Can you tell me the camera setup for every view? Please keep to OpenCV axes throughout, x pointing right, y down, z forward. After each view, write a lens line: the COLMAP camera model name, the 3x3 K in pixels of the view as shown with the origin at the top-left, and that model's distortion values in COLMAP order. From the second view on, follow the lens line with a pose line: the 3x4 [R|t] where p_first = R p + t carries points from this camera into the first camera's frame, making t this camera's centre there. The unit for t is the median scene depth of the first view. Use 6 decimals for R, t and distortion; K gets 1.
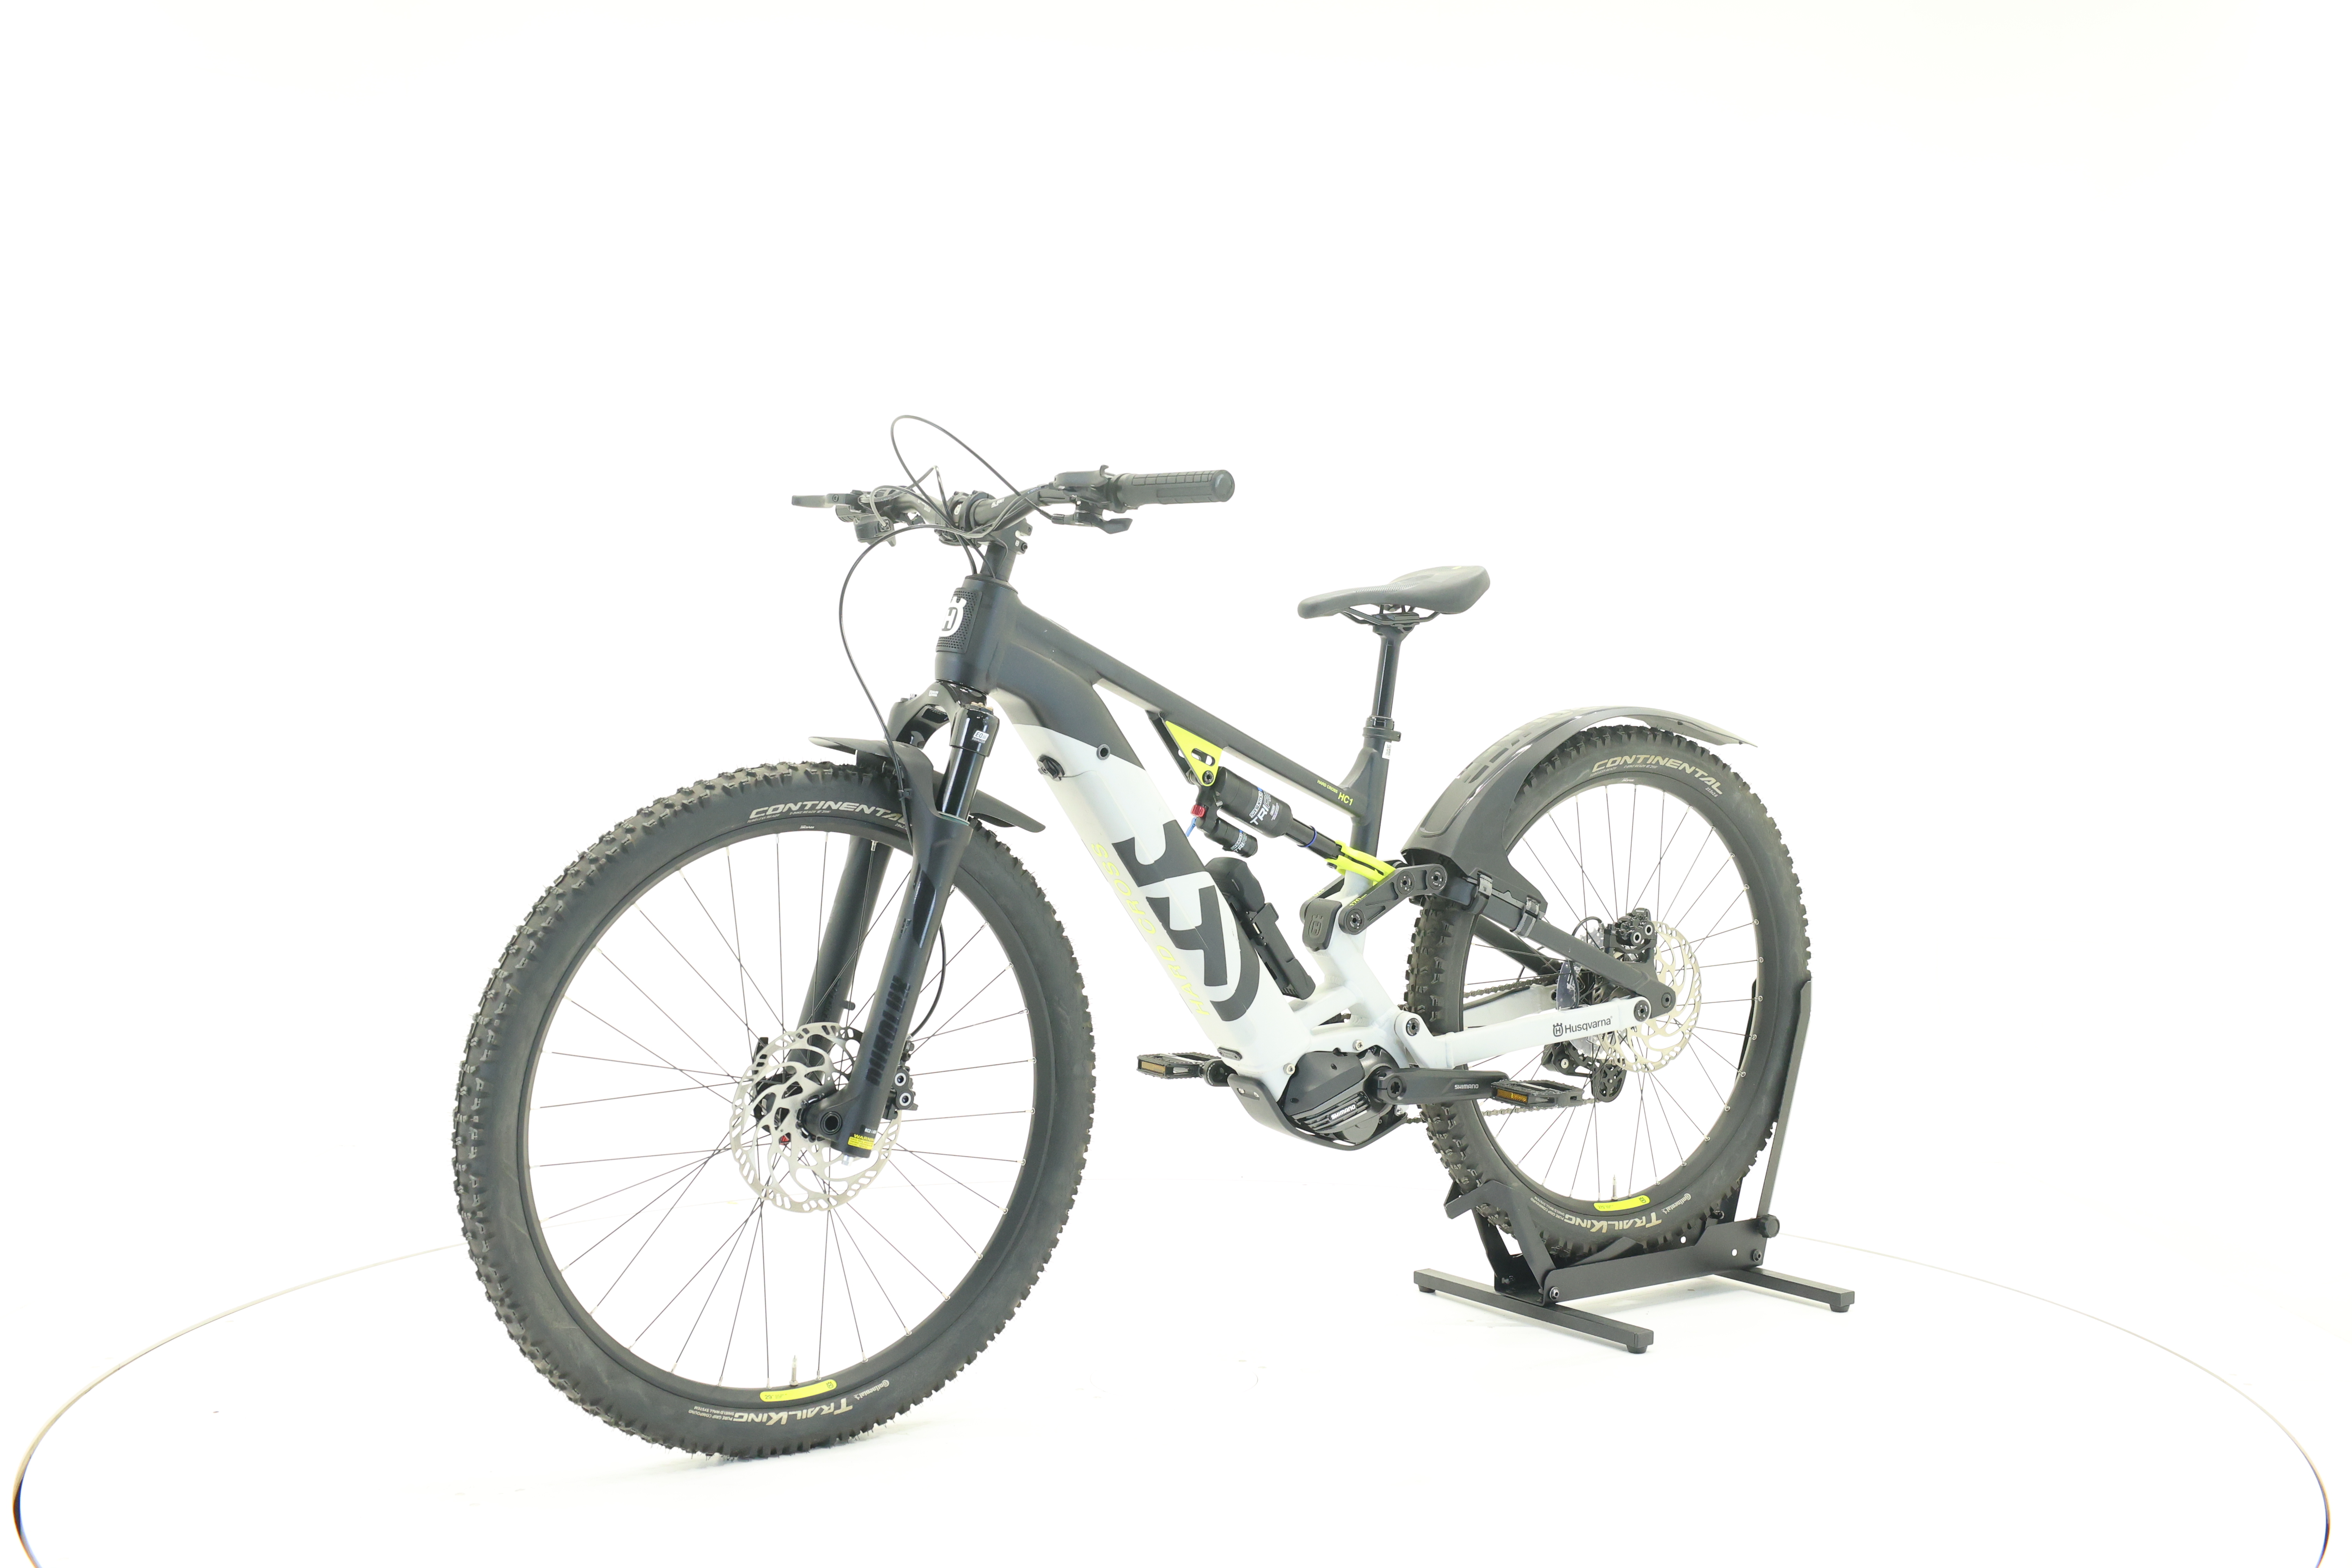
lens RADIAL K [[2503.6, 0, 1176.7], [0, 2503.6, 721.4], [0, 0, 1]] dist [-0.016044, 0.029272]
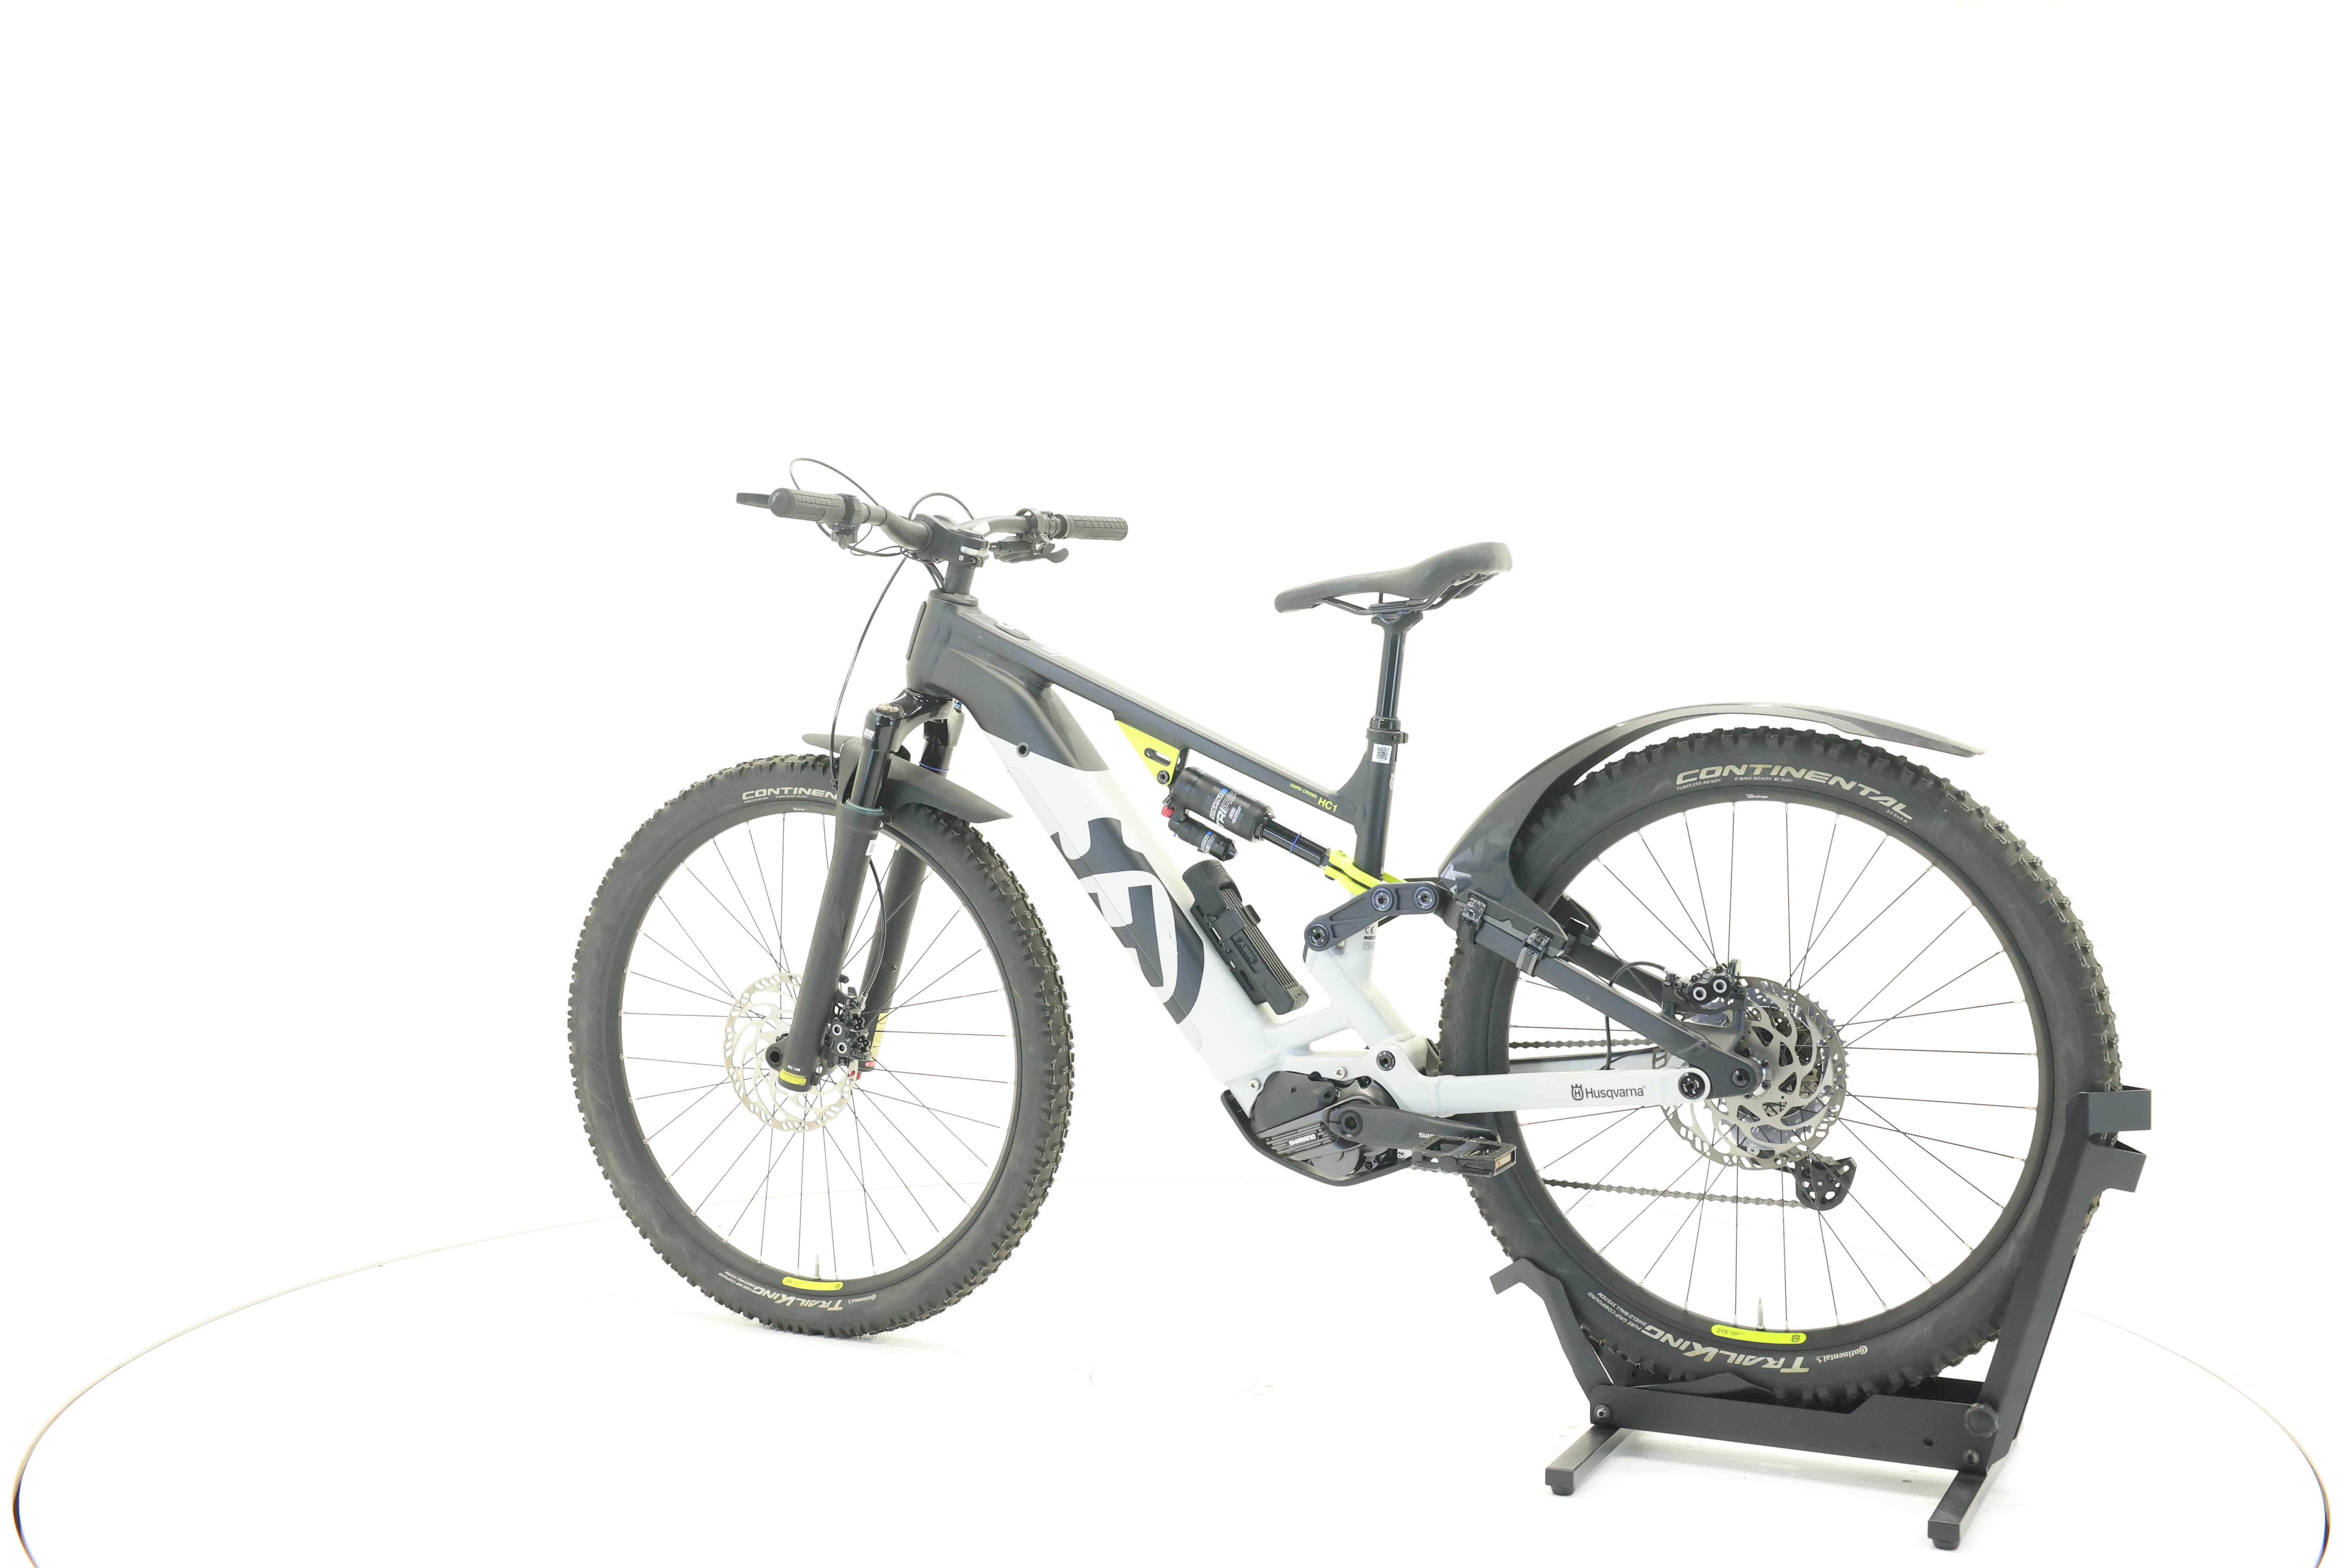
lens RADIAL K [[2503.6, 0, 1176.7], [0, 2503.6, 721.4], [0, 0, 1]] dist [-0.016044, 0.029272]
pose [[0.485583, -0.002882, -0.874186, 0.898285], [-0.004081, 0.999976, -0.005563, 0.005744], [0.874181, 0.006269, 0.485560, 0.527962]]
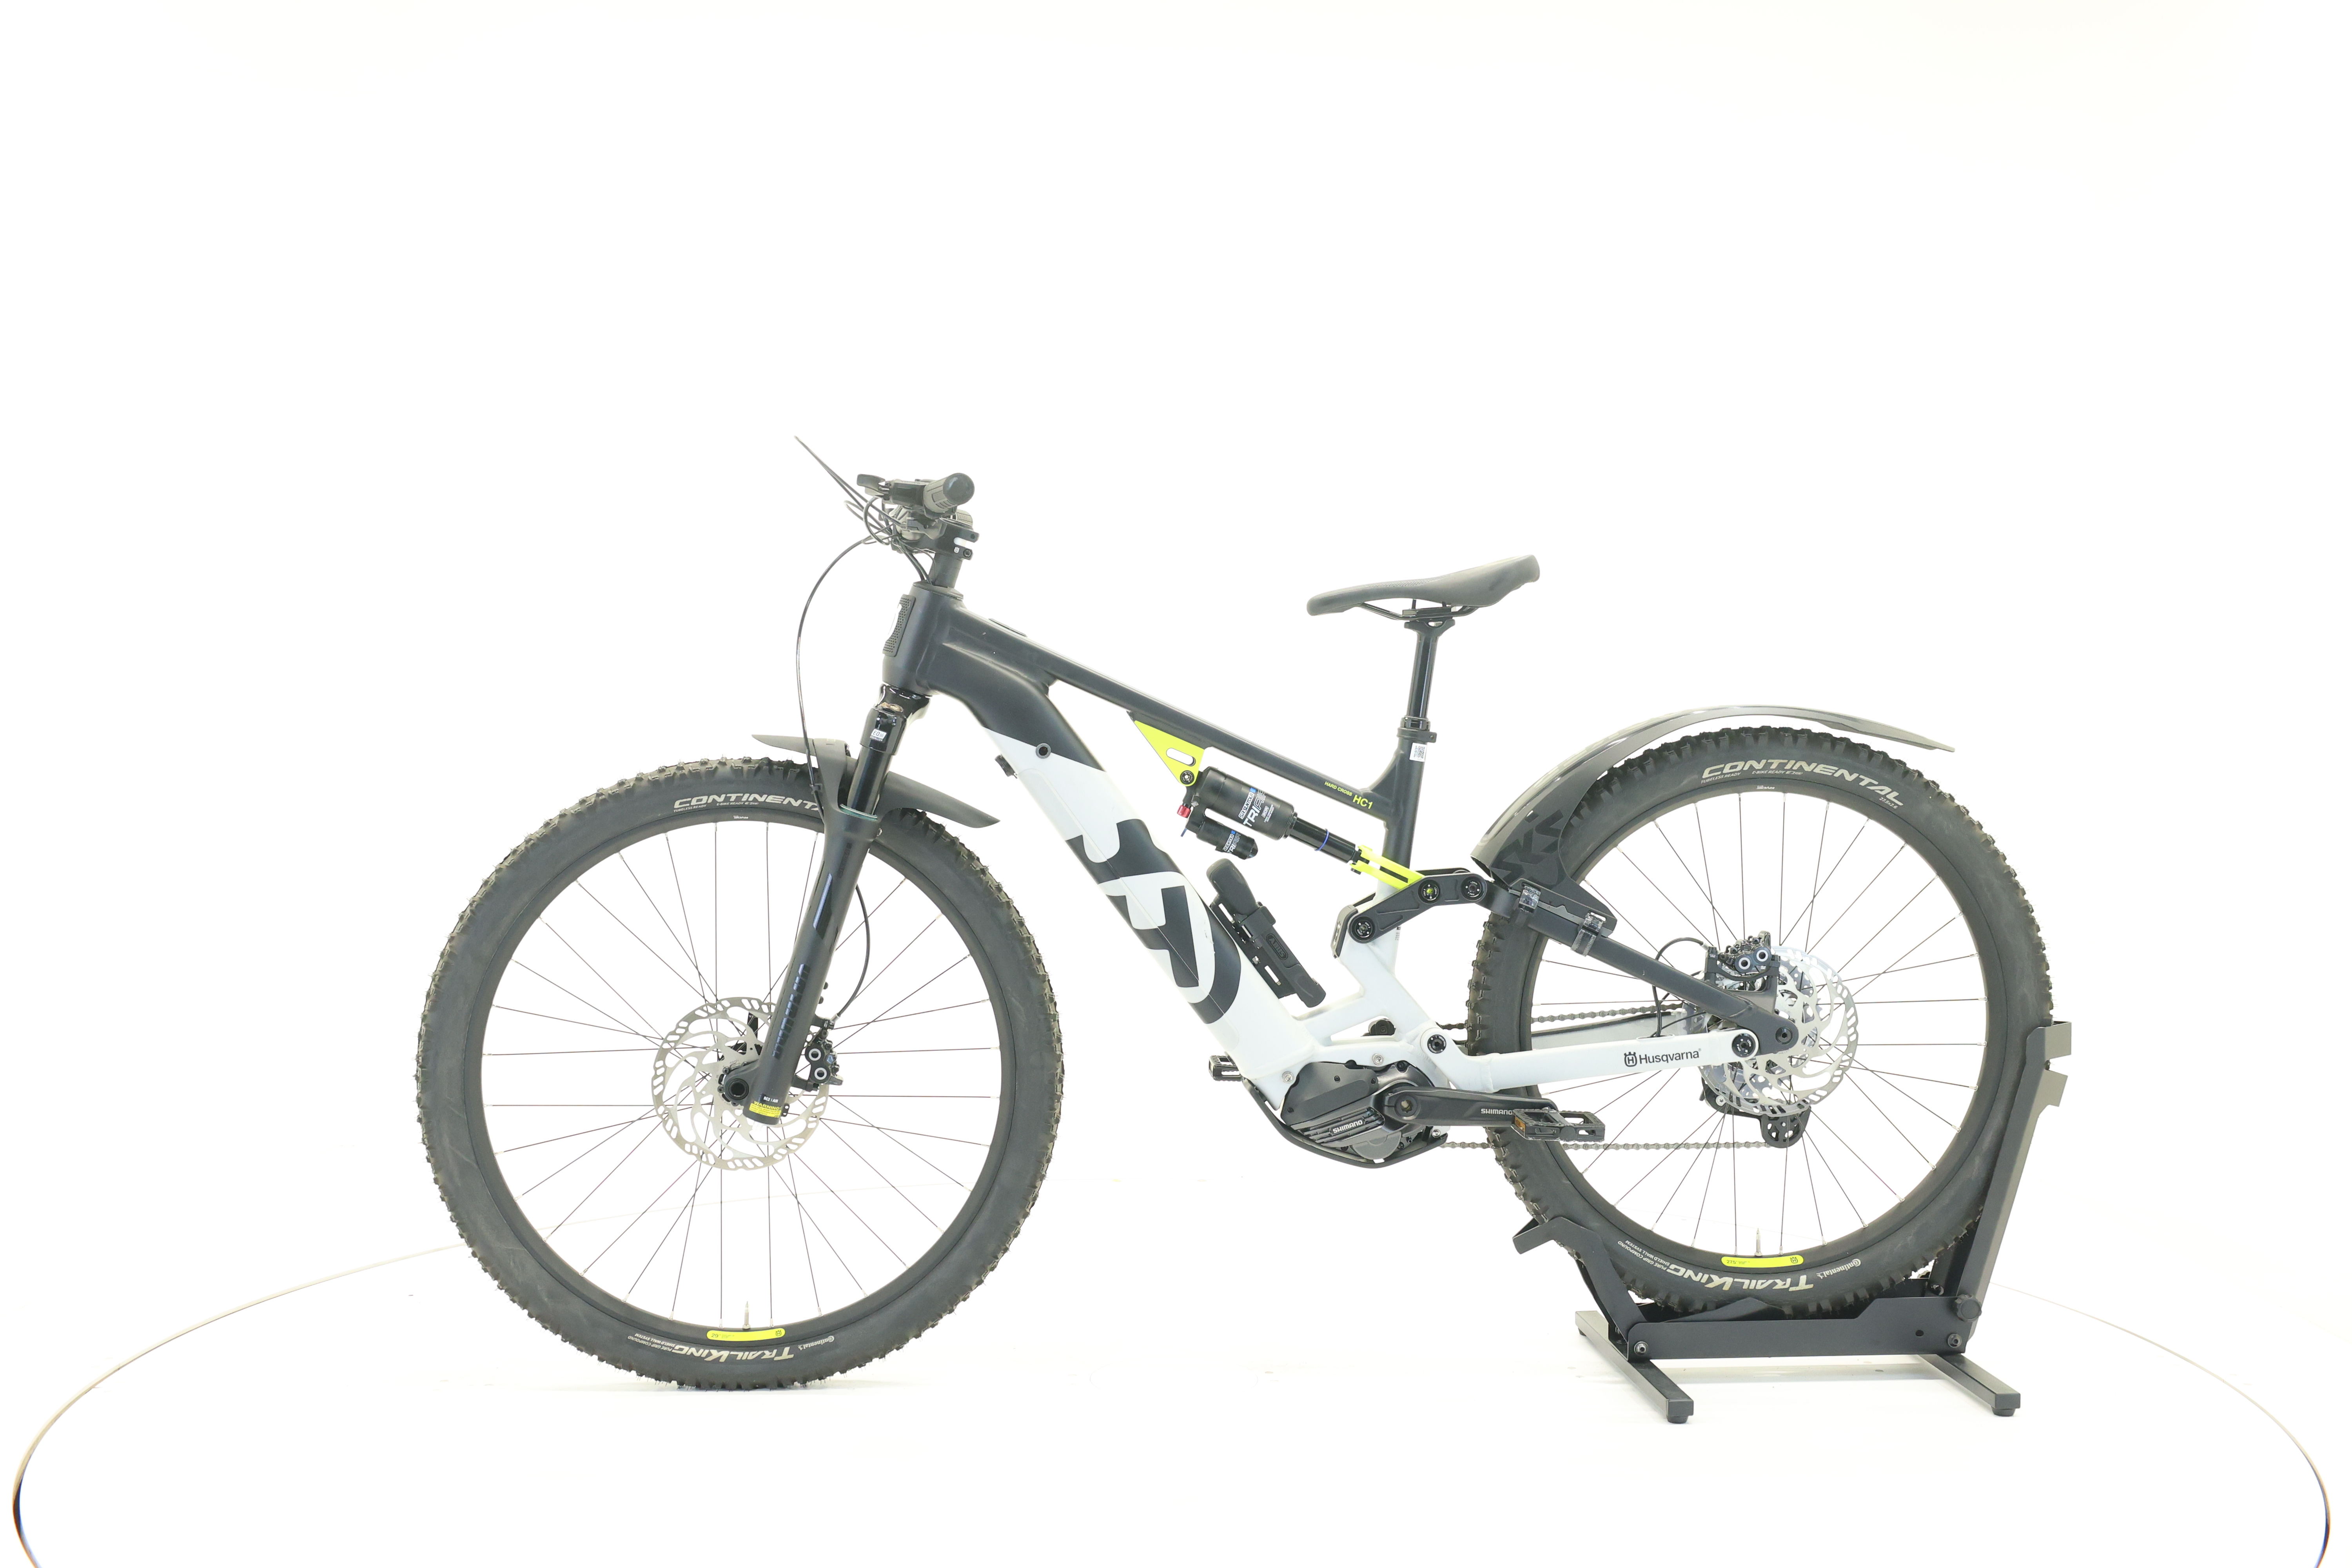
lens RADIAL K [[2503.6, 0, 1176.7], [0, 2503.6, 721.4], [0, 0, 1]] dist [-0.016044, 0.029272]
pose [[0.863162, -0.000159, -0.504927, 0.518751], [-0.001158, 0.999997, -0.002295, 0.002374], [0.504926, 0.002566, 0.863159, 0.140315]]
